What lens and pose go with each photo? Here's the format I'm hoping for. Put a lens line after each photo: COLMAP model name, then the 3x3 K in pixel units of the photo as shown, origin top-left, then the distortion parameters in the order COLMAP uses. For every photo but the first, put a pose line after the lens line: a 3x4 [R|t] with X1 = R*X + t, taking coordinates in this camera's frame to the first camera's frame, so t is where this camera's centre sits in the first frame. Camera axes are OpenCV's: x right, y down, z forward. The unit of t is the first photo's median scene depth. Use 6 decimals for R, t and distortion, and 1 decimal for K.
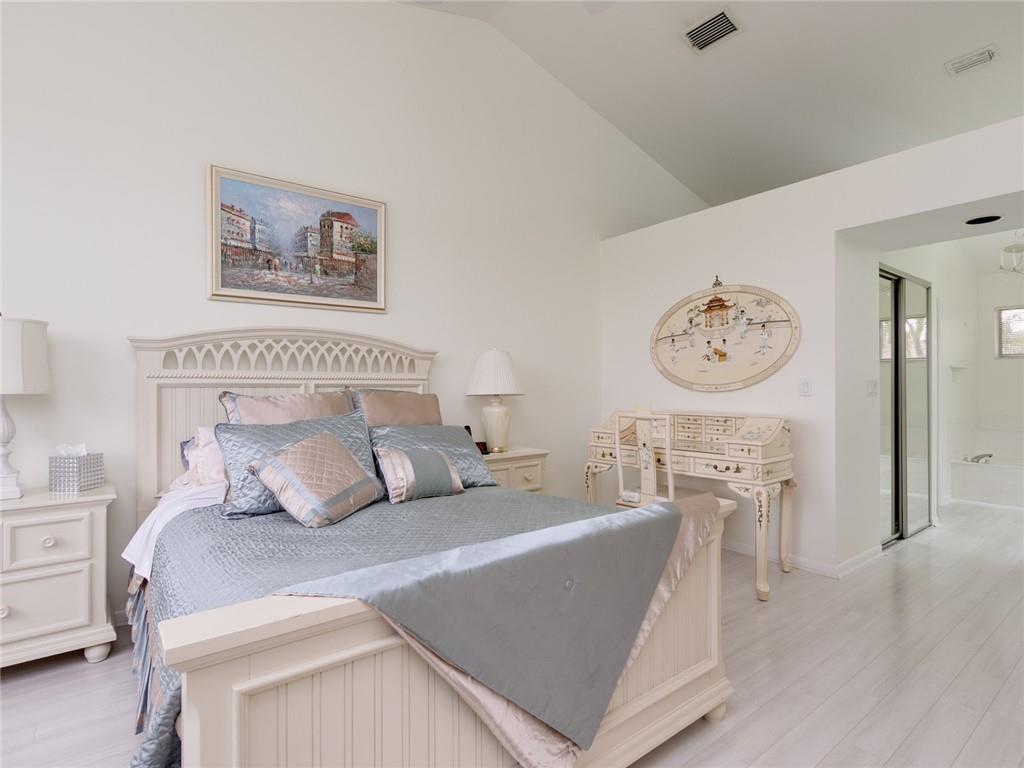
lens RADIAL K [[526.9, 0, 525.2], [0, 526.9, 386.9], [0, 0, 1]] dist [0.005244, -0.000187]
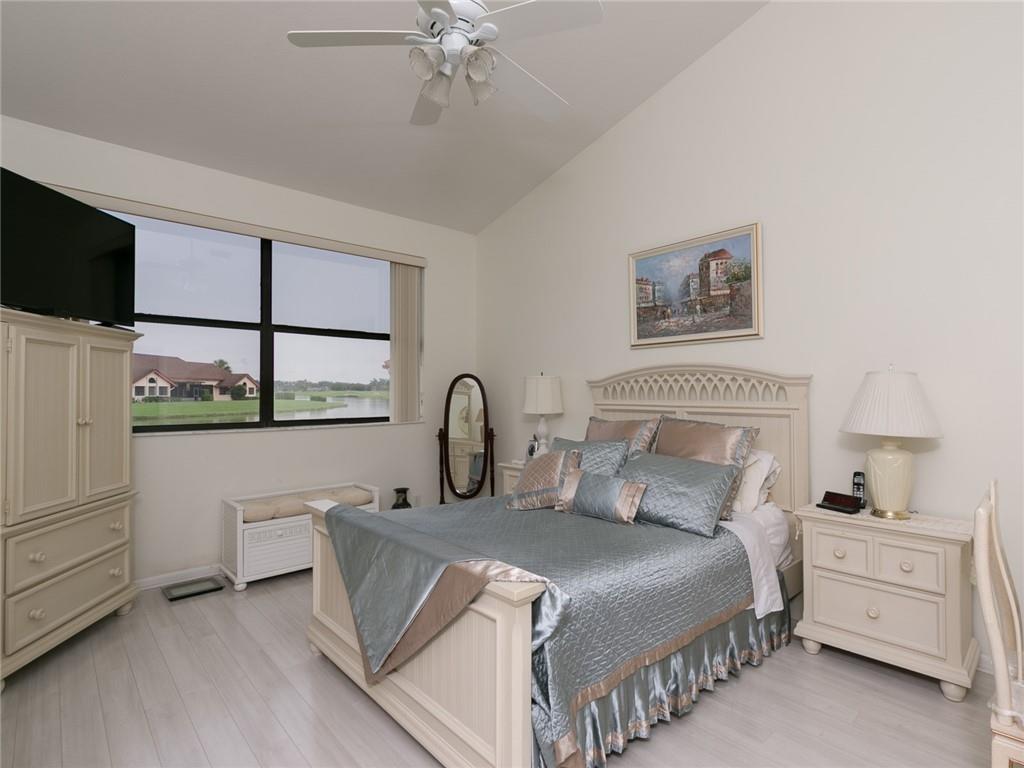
lens RADIAL K [[526.9, 0, 525.2], [0, 526.9, 386.9], [0, 0, 1]] dist [0.005244, -0.000187]
pose [[0.067409, -0.036171, -0.997070, 0.678346], [-0.032655, 0.998727, -0.038439, -0.003384], [0.997191, 0.035151, 0.066142, 0.556664]]
